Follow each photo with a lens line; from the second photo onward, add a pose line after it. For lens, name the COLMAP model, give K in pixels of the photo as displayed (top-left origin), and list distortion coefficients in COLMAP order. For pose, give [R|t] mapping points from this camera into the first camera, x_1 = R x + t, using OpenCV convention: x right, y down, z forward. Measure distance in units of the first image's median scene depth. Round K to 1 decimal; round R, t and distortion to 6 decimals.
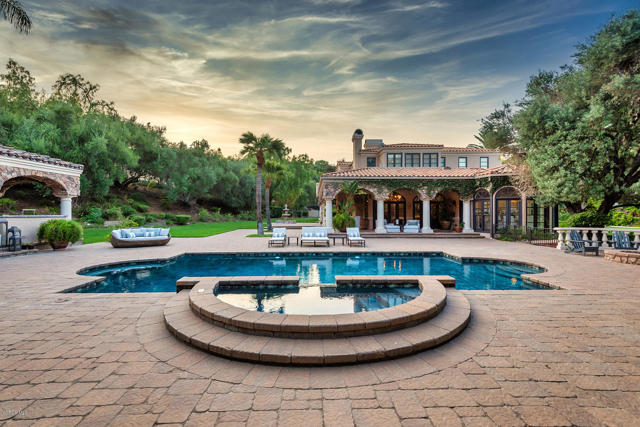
lens RADIAL K [[297.0, 0, 321.3], [0, 297.0, 212.3], [0, 0, 1]] dist [0.032528, -0.003629]
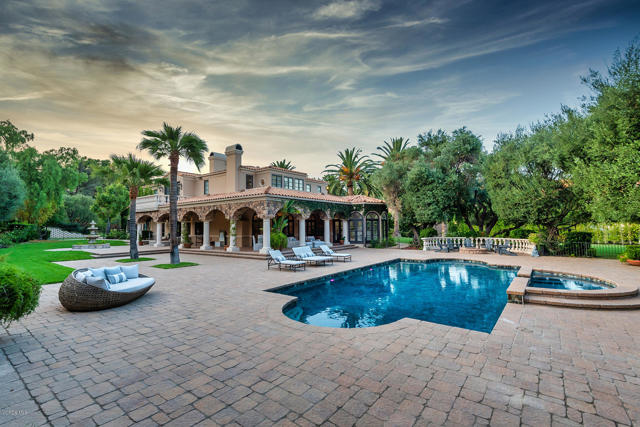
lens RADIAL K [[297.0, 0, 319.6], [0, 297.0, 215.0], [0, 0, 1]] dist [0.032528, -0.003629]
pose [[0.621865, 0.024546, 0.782740, -0.631113], [0.010023, 0.999177, -0.039296, -0.013031], [-0.783061, 0.032283, 0.621107, 0.278724]]
